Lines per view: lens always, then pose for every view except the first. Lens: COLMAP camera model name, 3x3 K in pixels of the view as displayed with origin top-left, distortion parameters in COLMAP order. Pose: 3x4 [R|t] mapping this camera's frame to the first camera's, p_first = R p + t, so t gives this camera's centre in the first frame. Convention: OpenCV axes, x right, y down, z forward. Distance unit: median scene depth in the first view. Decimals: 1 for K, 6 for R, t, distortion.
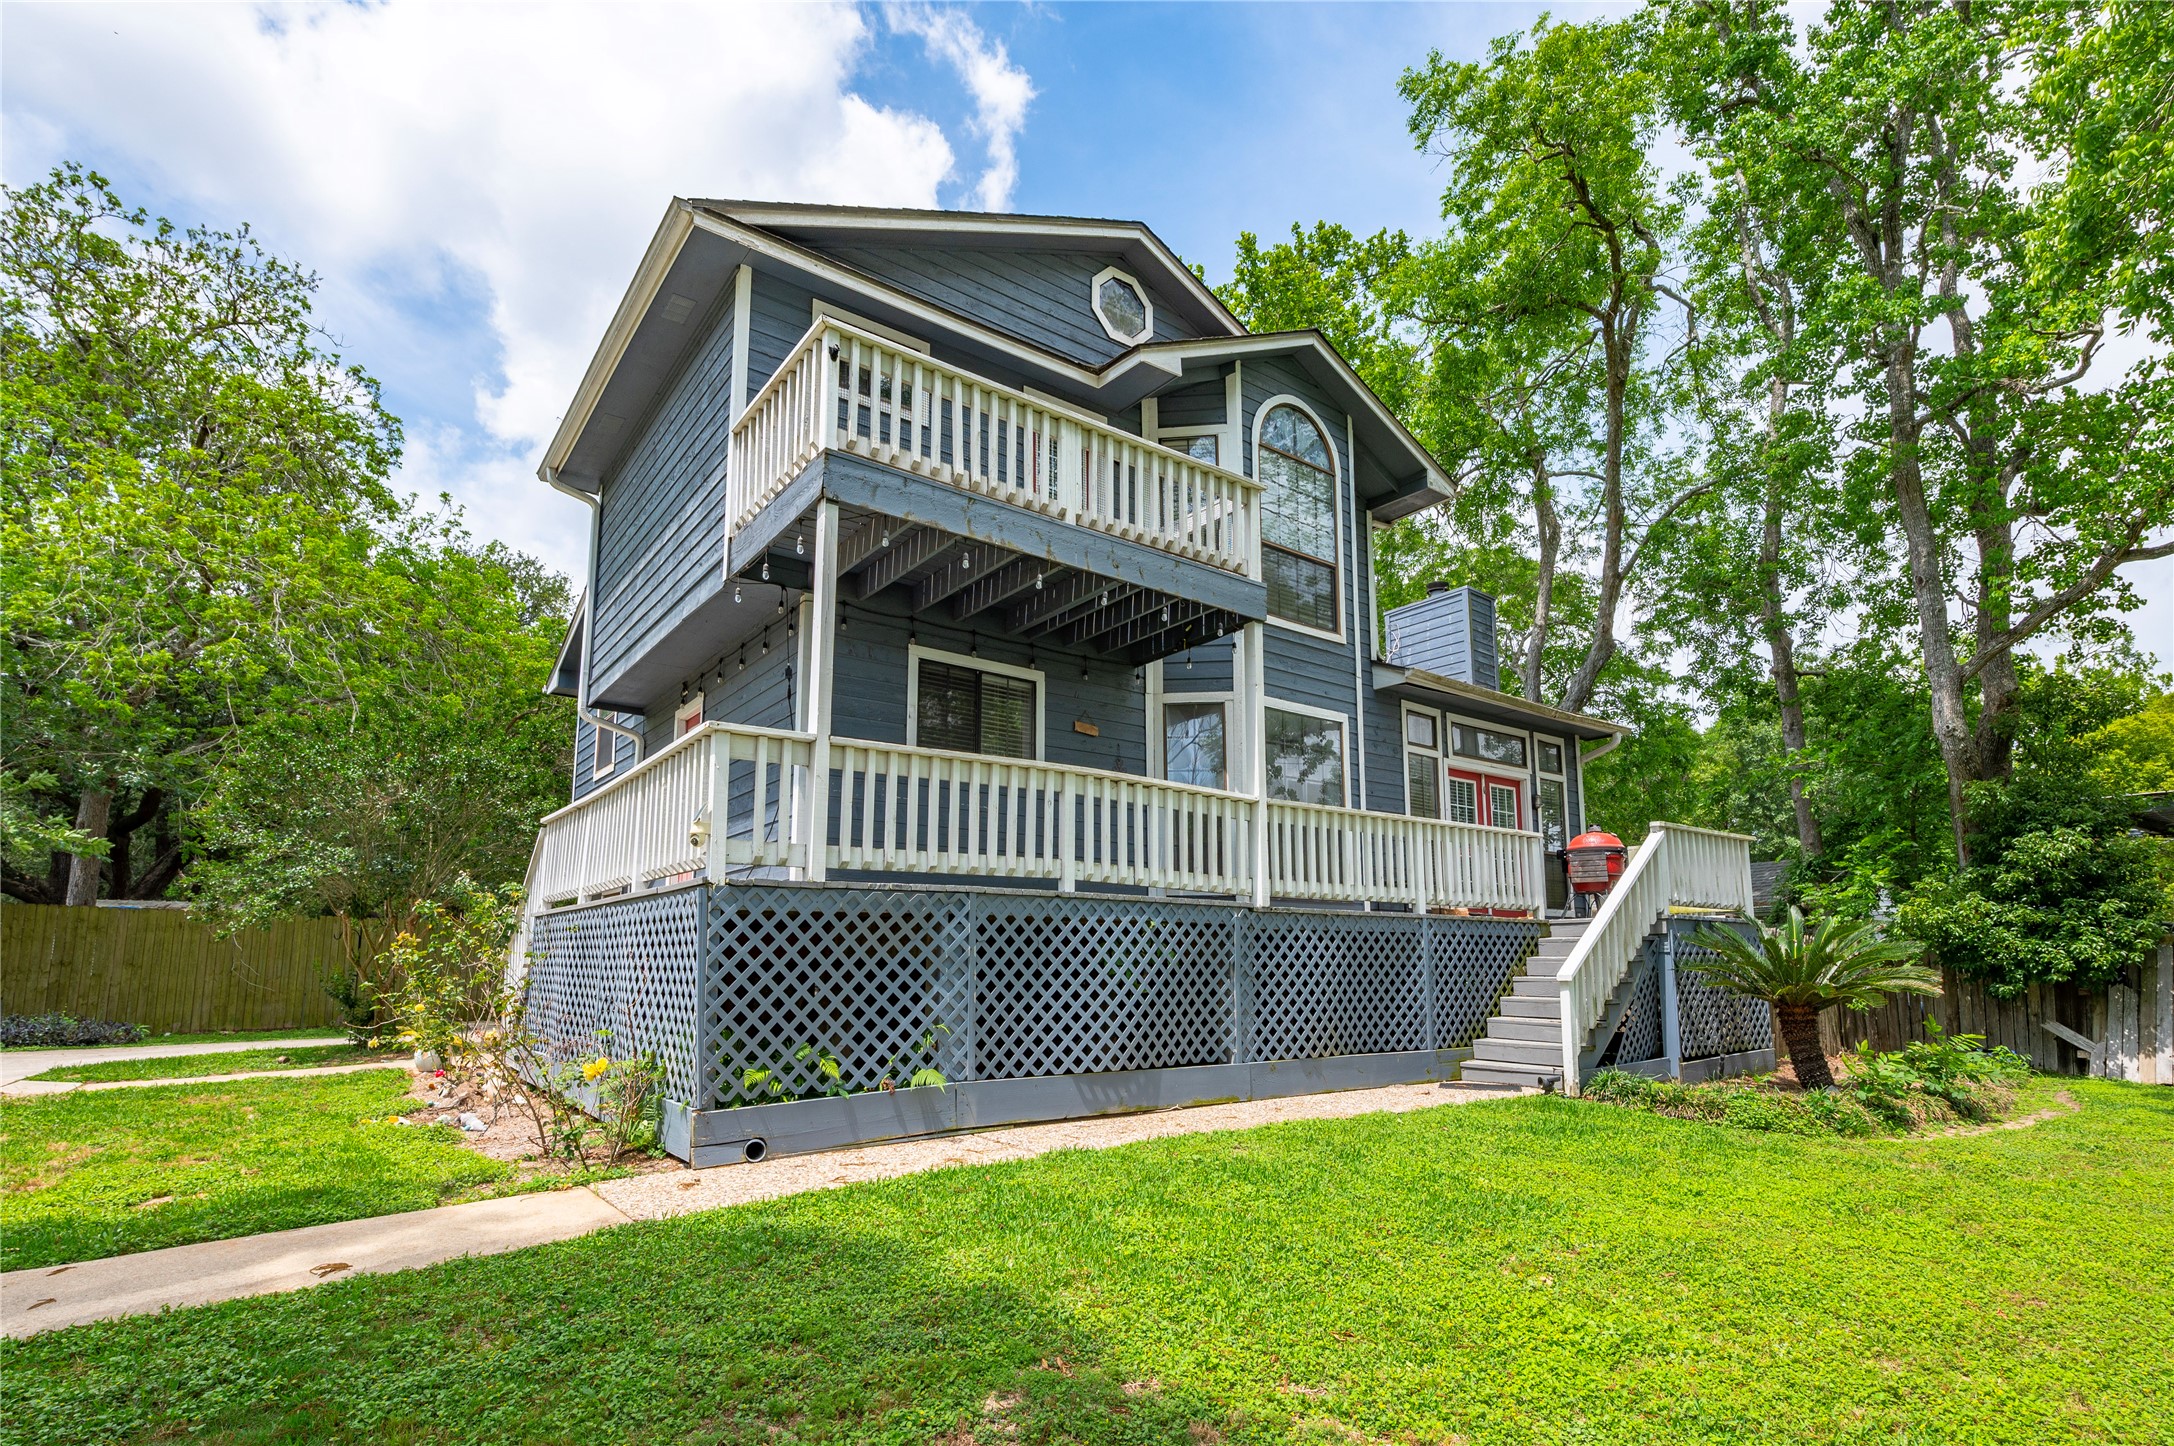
lens RADIAL K [[1042.0, 0, 1074.2], [0, 1042.0, 839.1], [0, 0, 1]] dist [-0.007154, -0.000293]
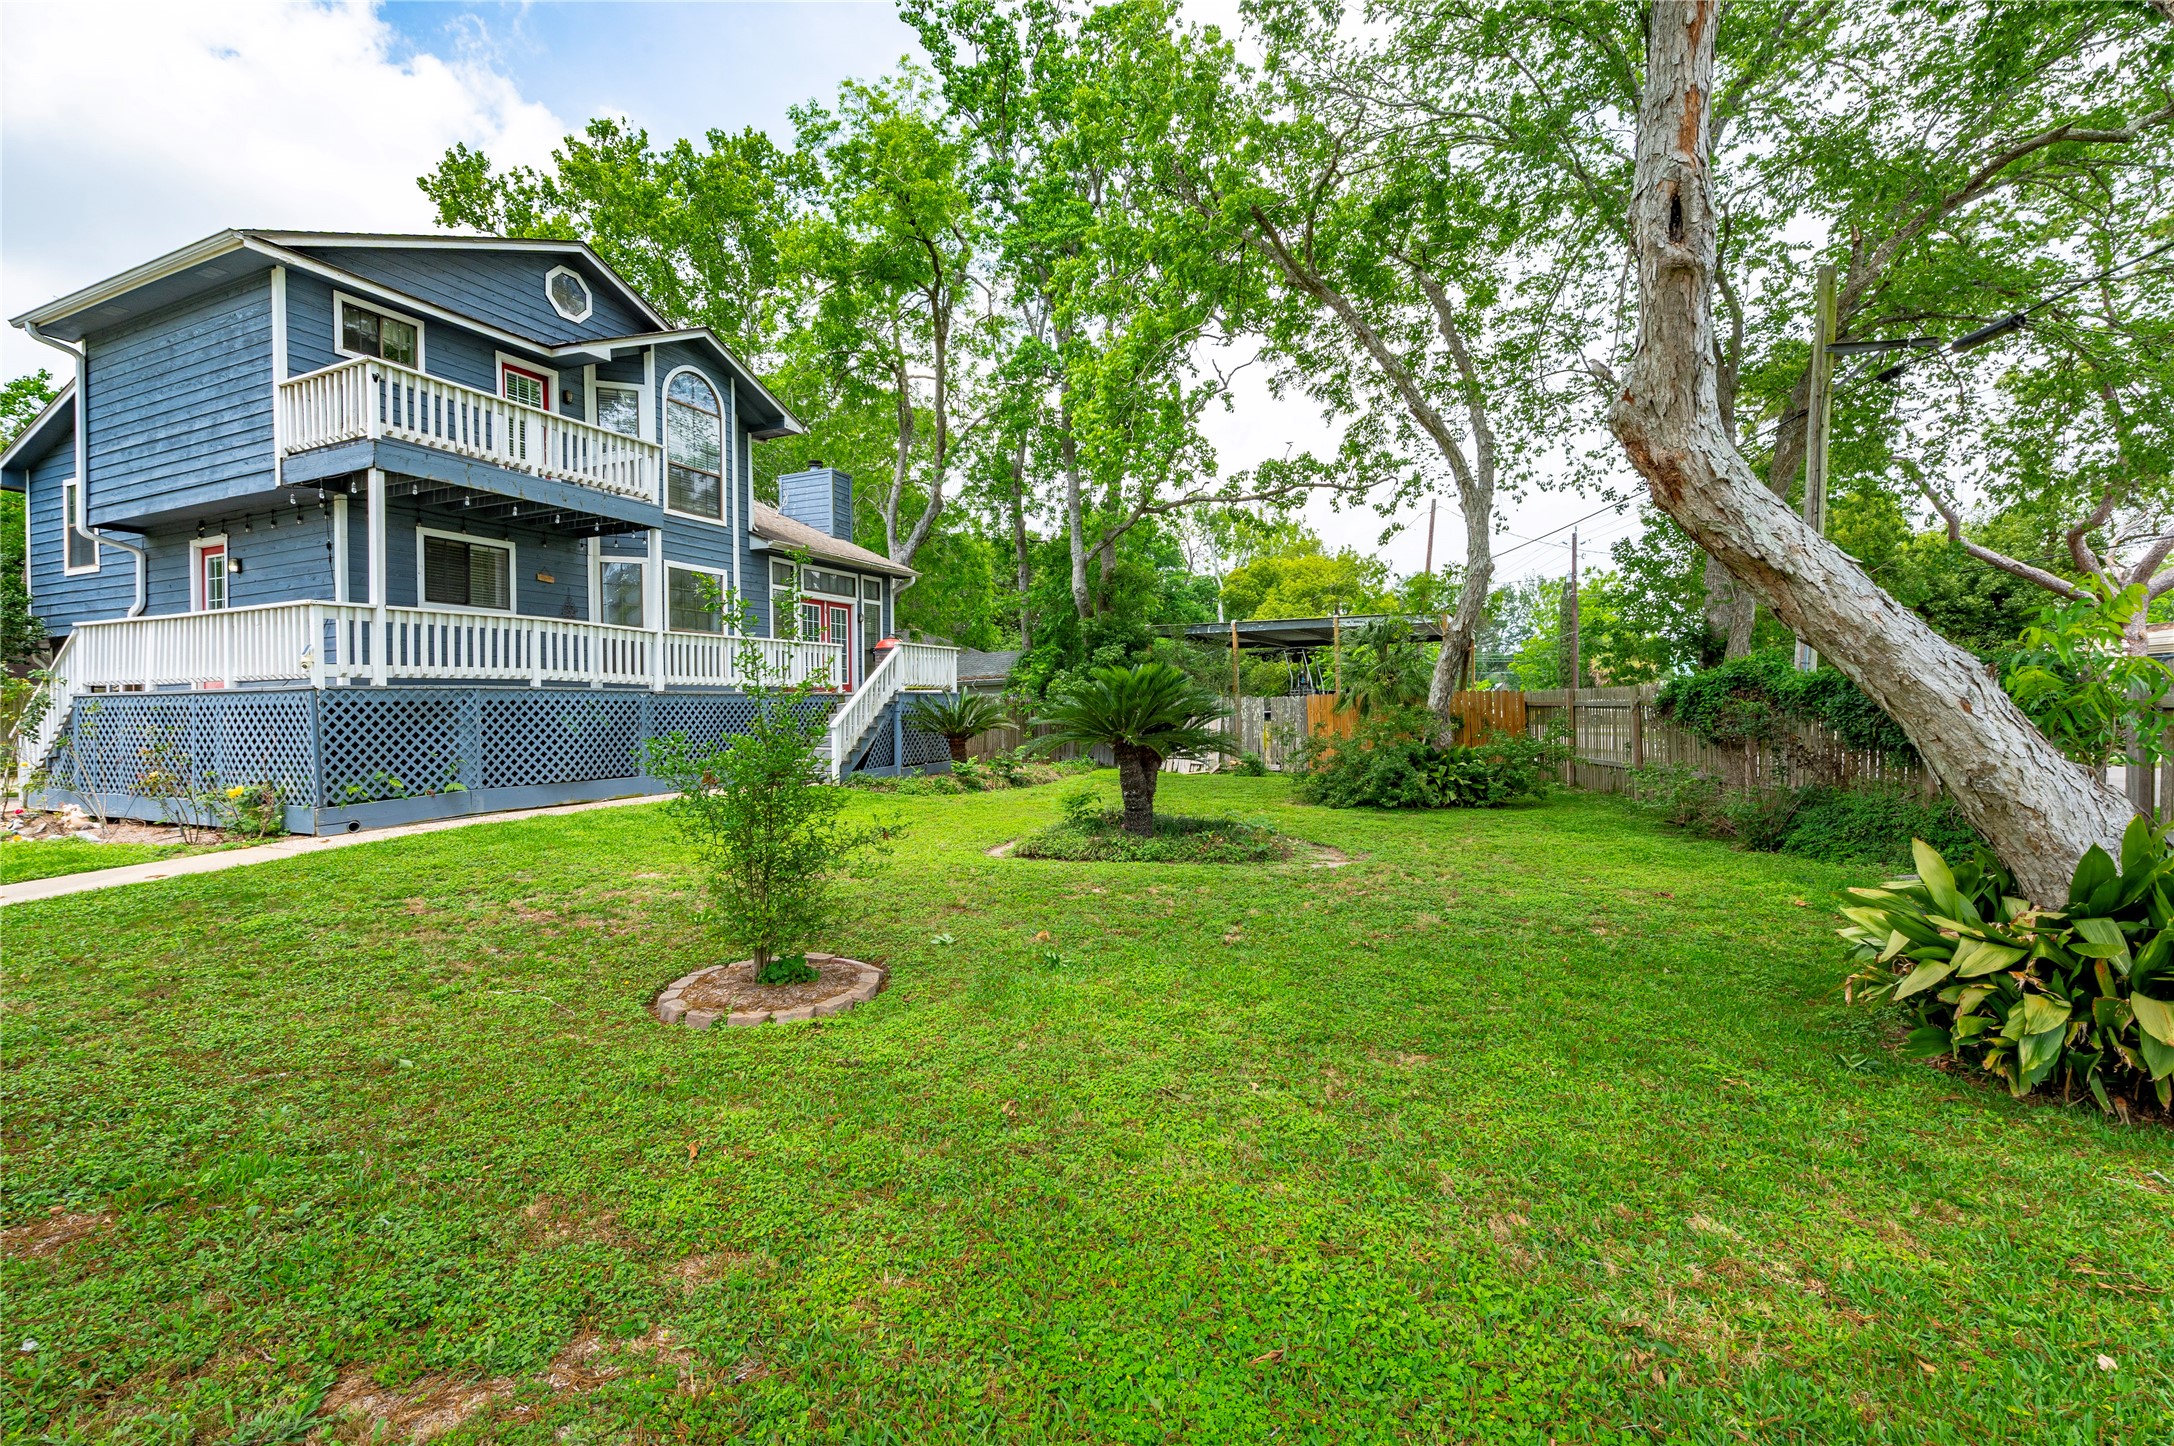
lens RADIAL K [[947.2, 0, 1097.4], [0, 947.2, 716.5], [0, 0, 1]] dist [-0.009337, -0.000653]
pose [[0.856134, -0.017322, 0.516464, -0.019123], [-0.048974, 0.992220, 0.114463, -0.126432], [-0.514429, -0.123289, 0.848624, -0.860596]]
